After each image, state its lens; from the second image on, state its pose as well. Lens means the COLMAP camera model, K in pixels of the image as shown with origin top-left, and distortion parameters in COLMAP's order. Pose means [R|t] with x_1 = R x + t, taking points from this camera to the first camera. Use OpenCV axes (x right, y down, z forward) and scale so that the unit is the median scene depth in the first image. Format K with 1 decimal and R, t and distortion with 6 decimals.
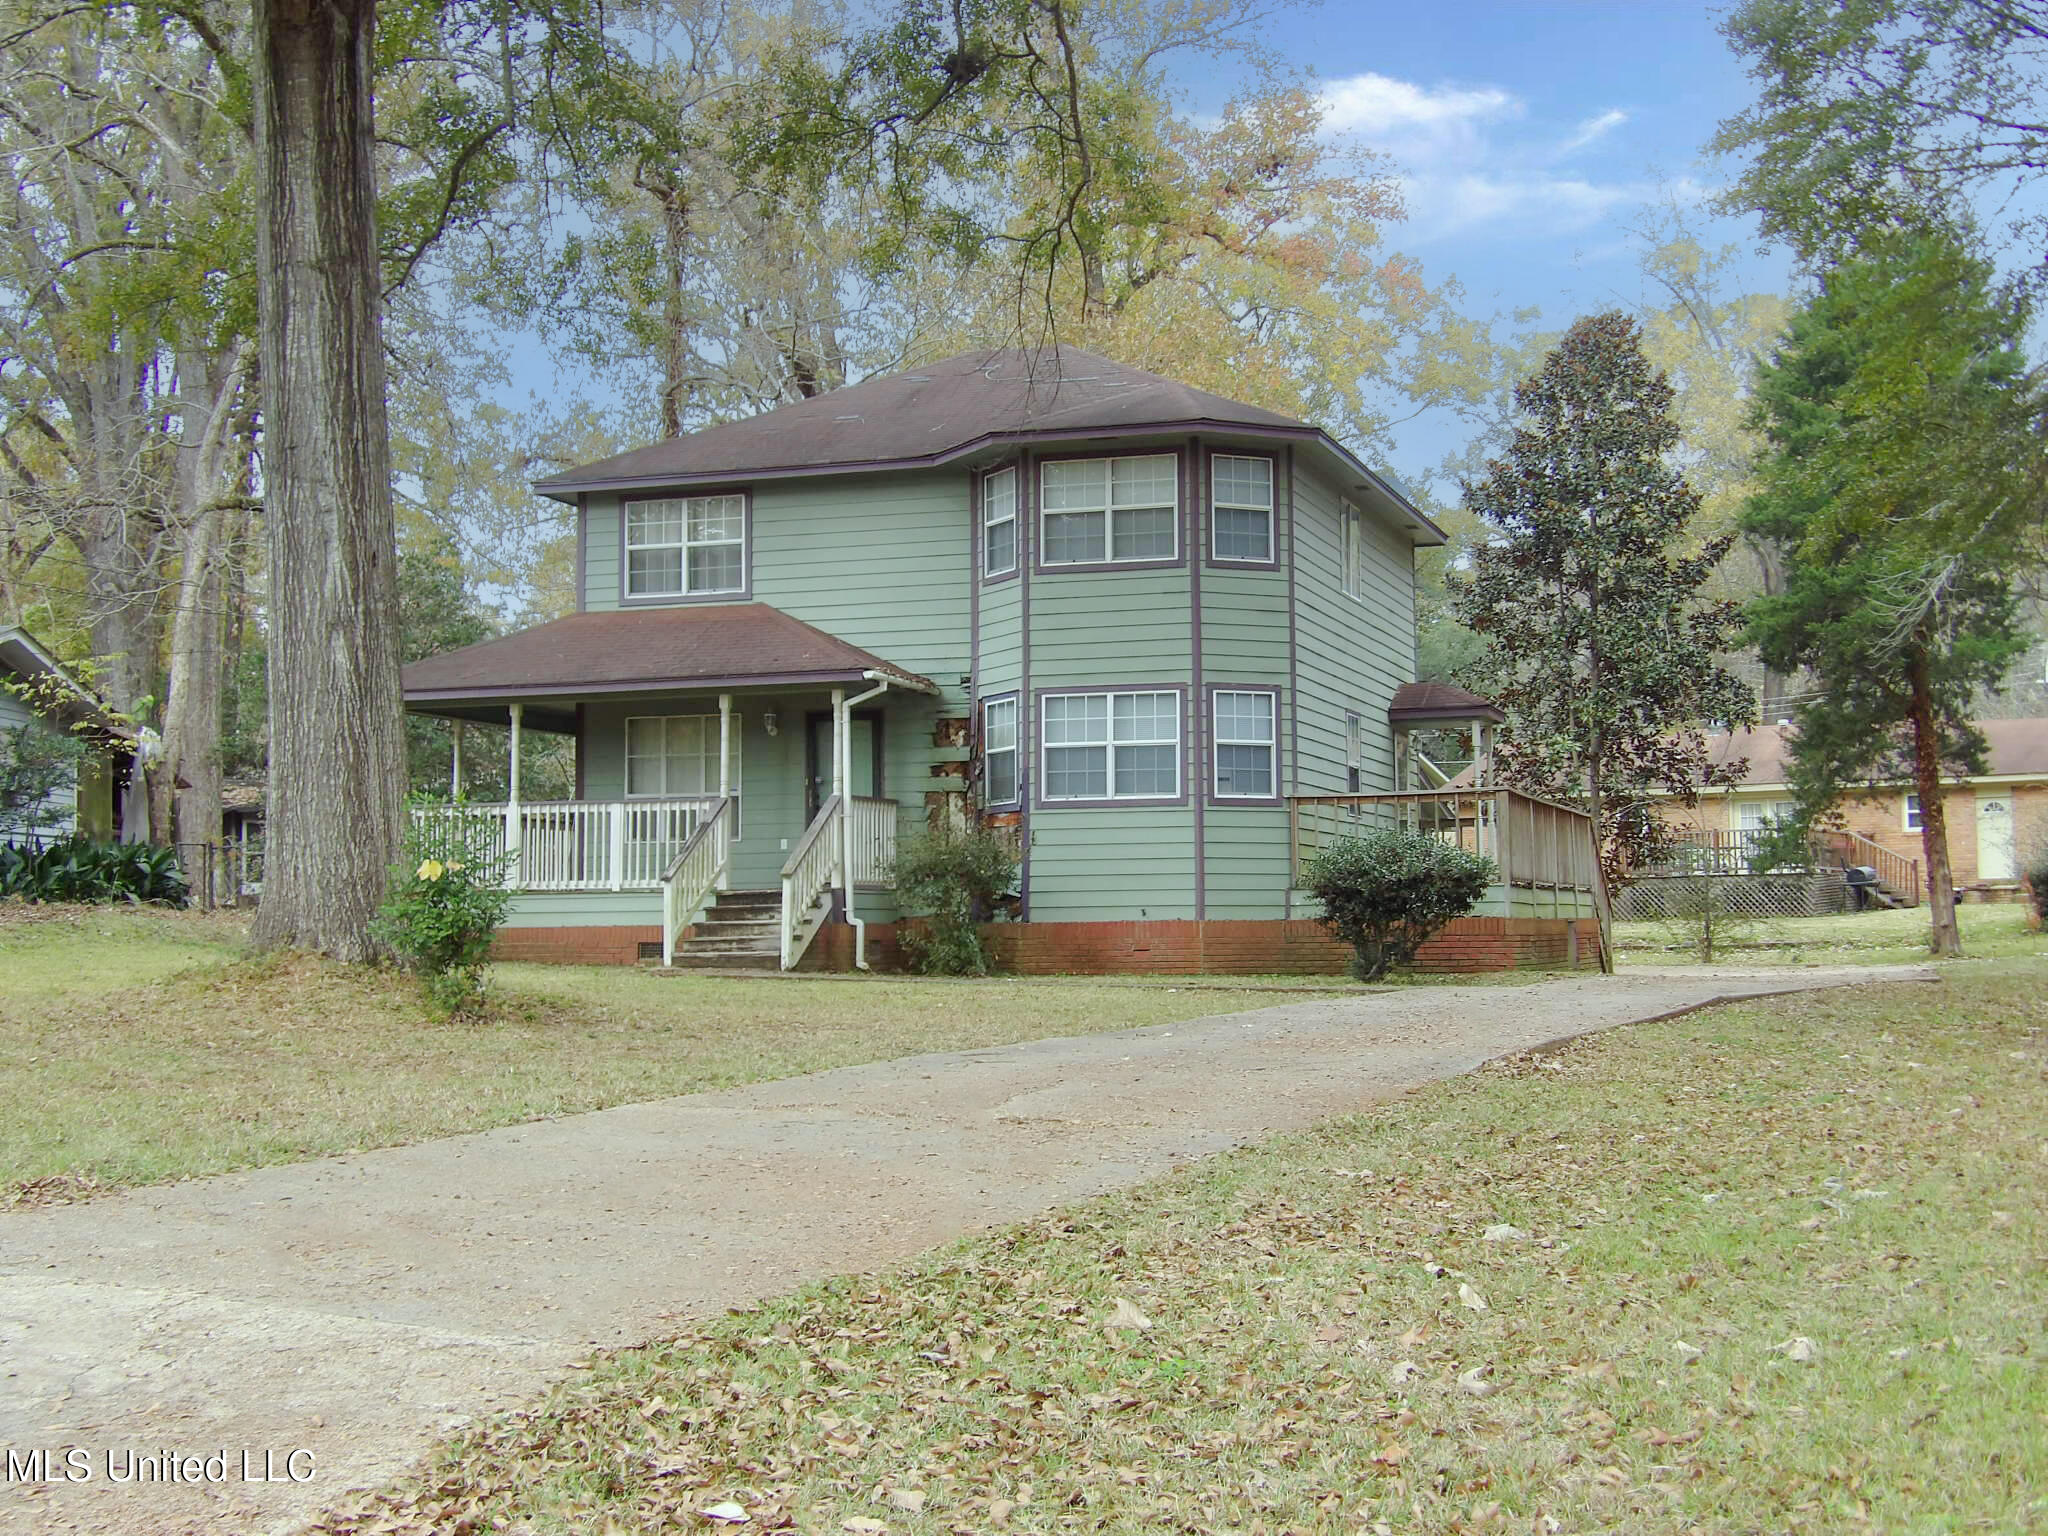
lens RADIAL K [[2754.1, 0, 1023.1], [0, 2754.1, 756.7], [0, 0, 1]] dist [-0.067012, 0.000000]
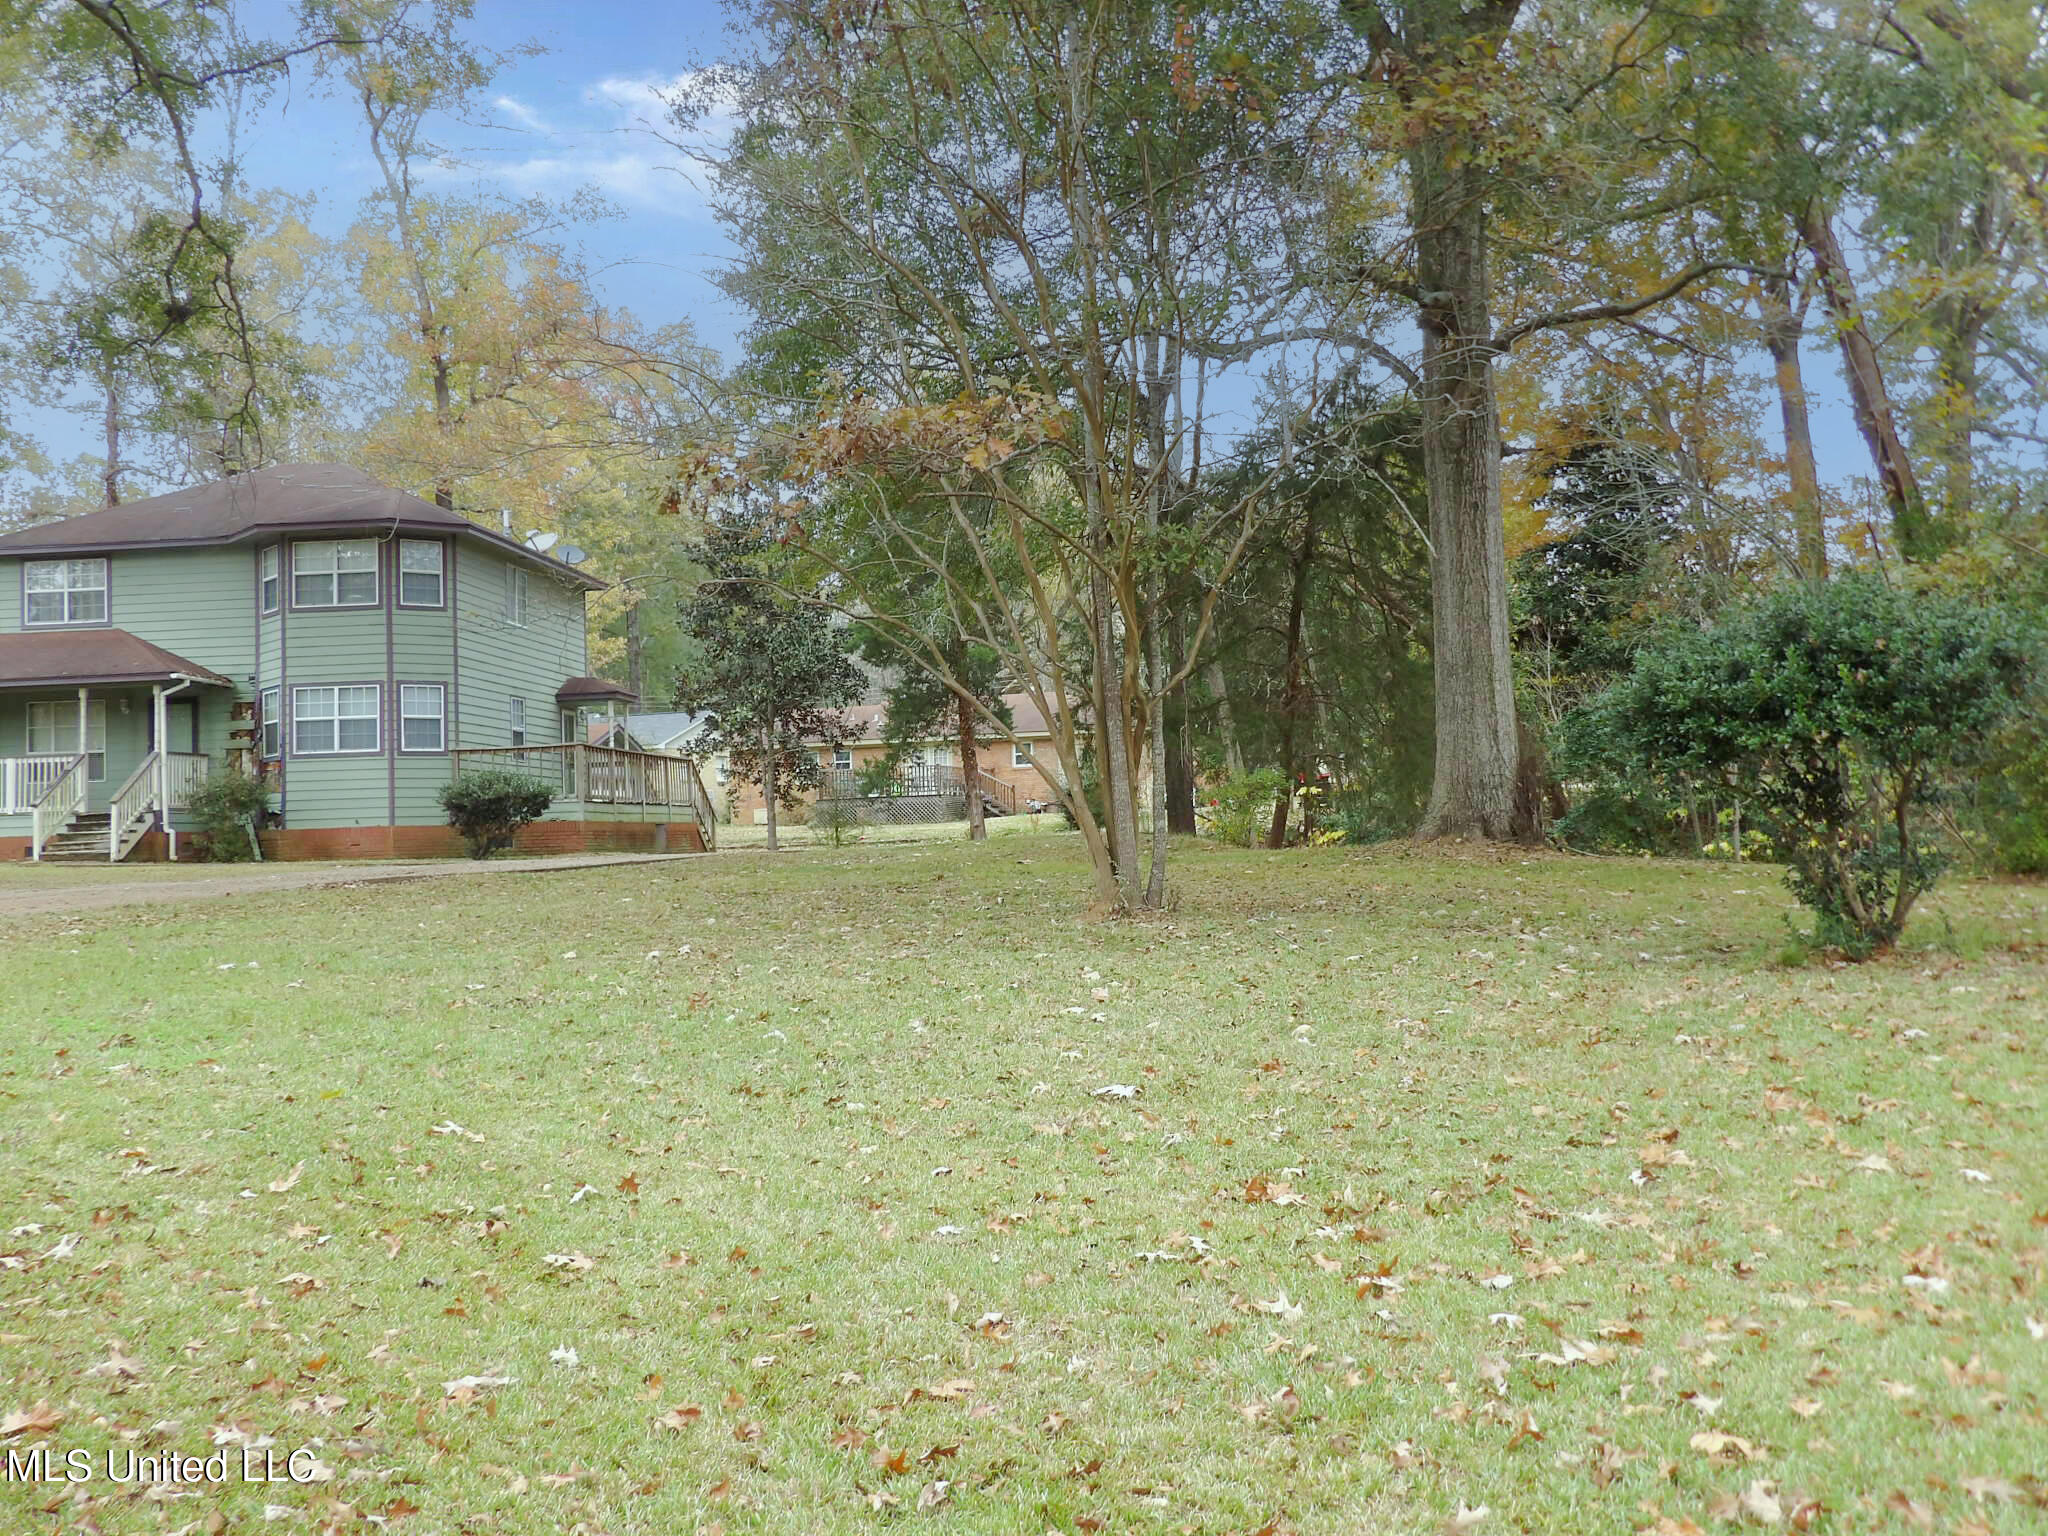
lens RADIAL K [[2009.1, 0, 1018.5], [0, 2009.1, 751.8], [0, 0, 1]] dist [-0.002307, 0.000000]
pose [[0.974434, -0.010374, 0.224434, 0.155431], [0.006594, 0.999824, 0.017586, -0.002940], [-0.224576, -0.015656, 0.974331, -0.237277]]
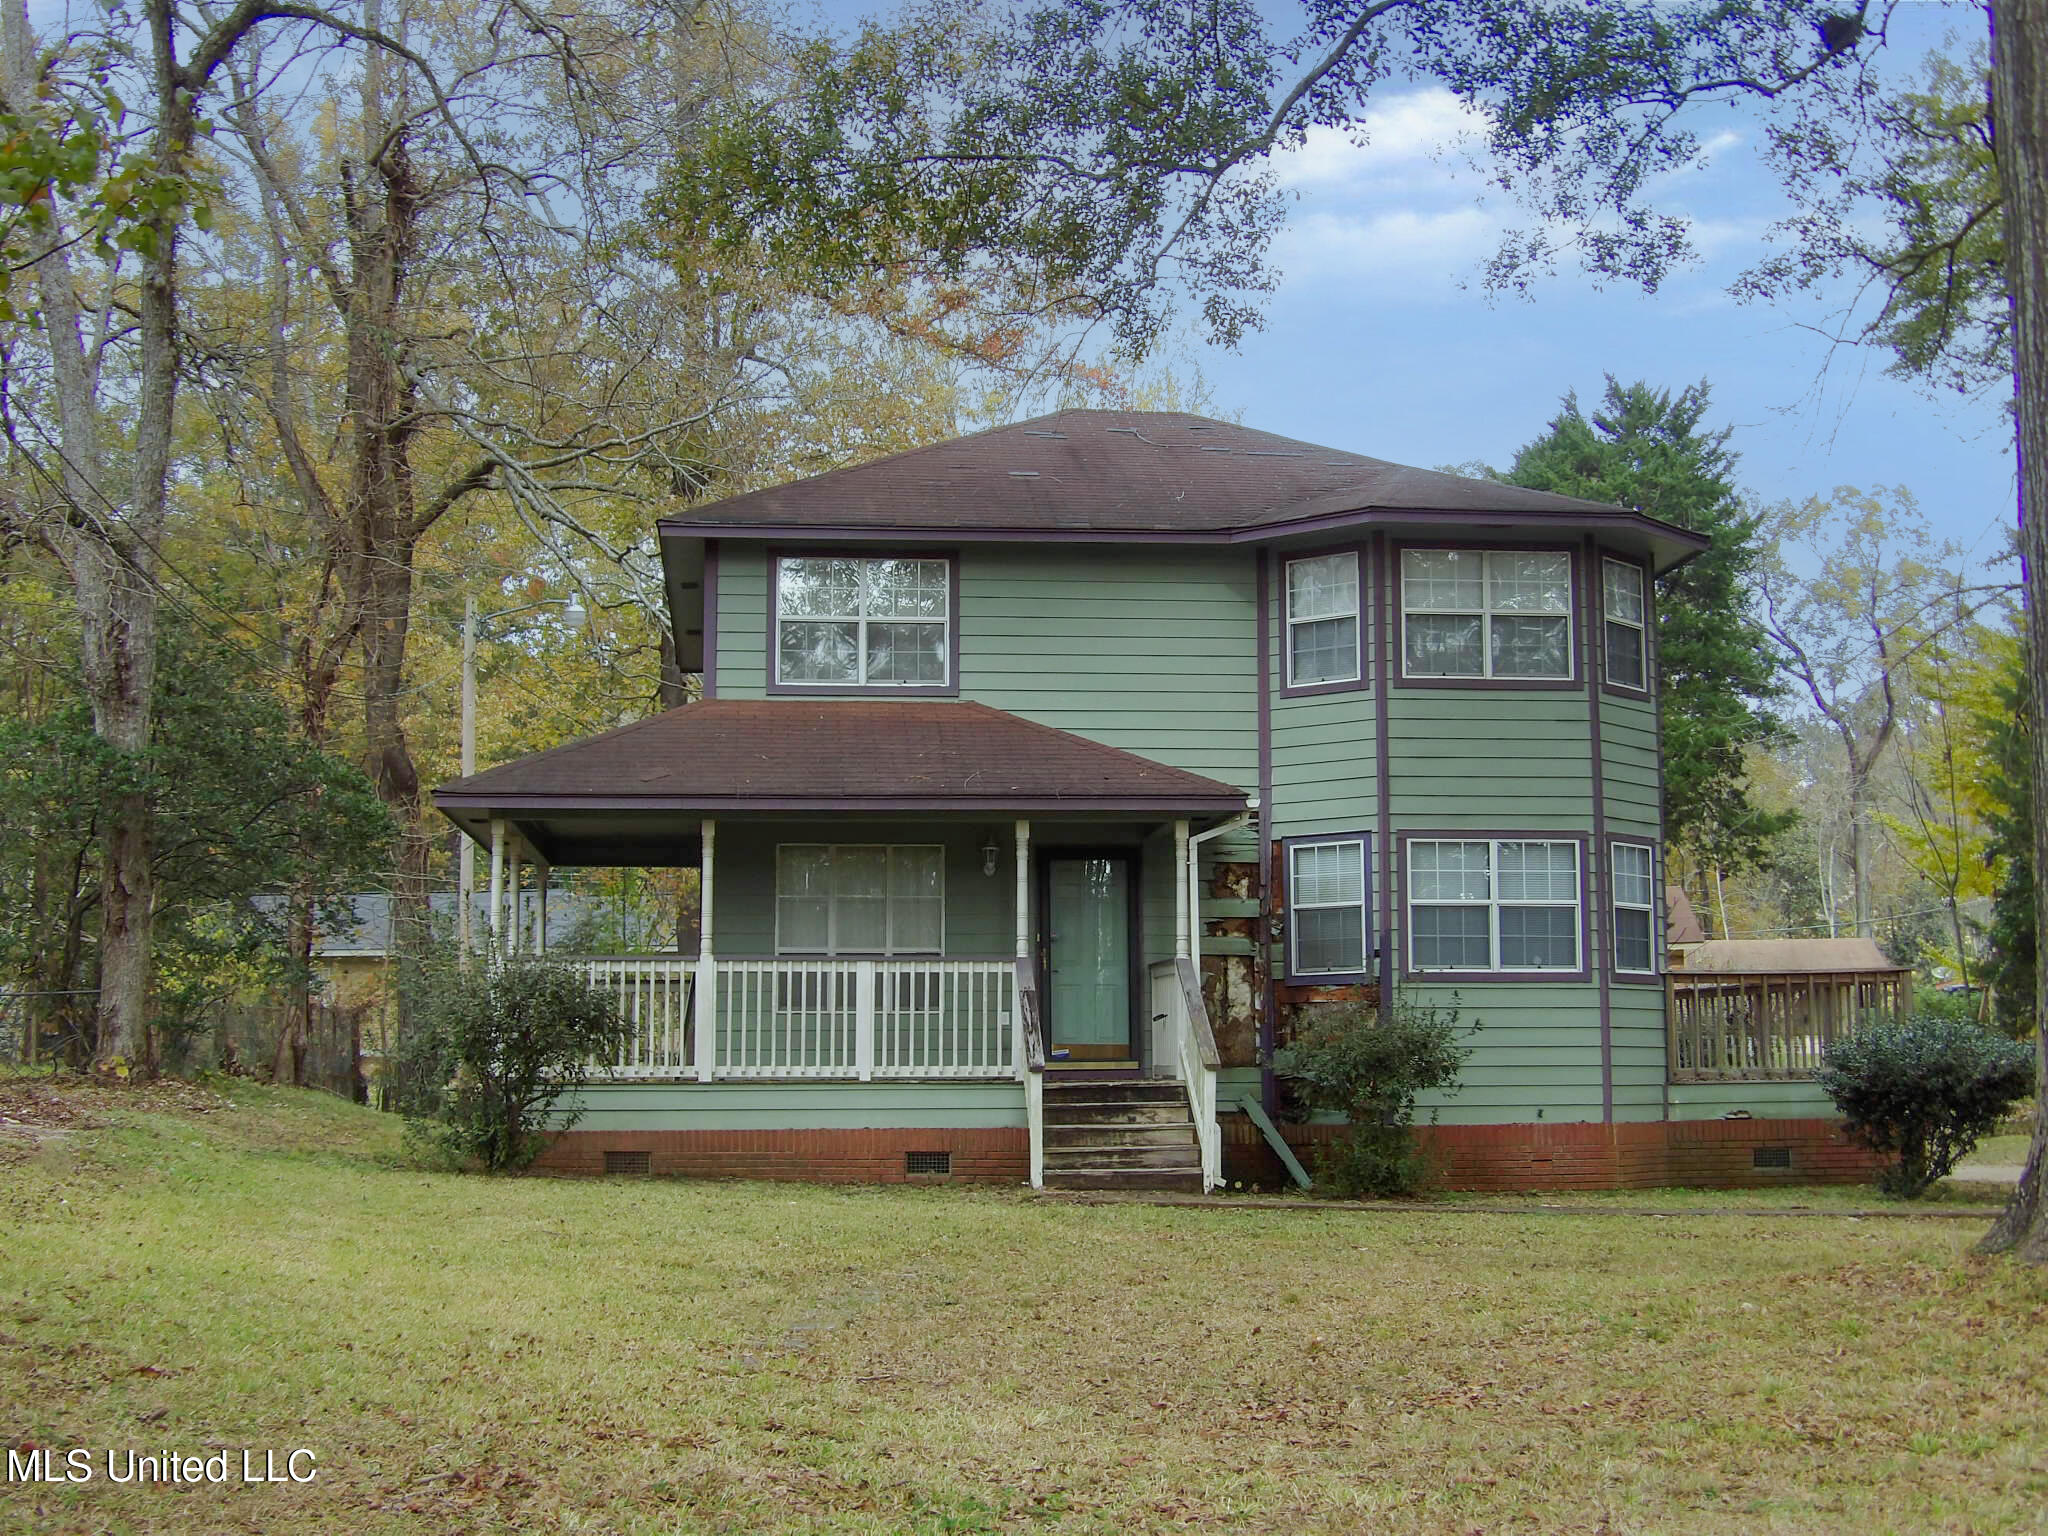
lens RADIAL K [[2754.1, 0, 1021.4], [0, 2754.1, 770.1], [0, 0, 1]] dist [-0.067012, 0.000000]
pose [[0.916581, 0.051489, 0.396519, -0.411692], [-0.032136, 0.997952, -0.055302, 0.005431], [-0.398555, 0.037946, 0.916359, 0.312695]]
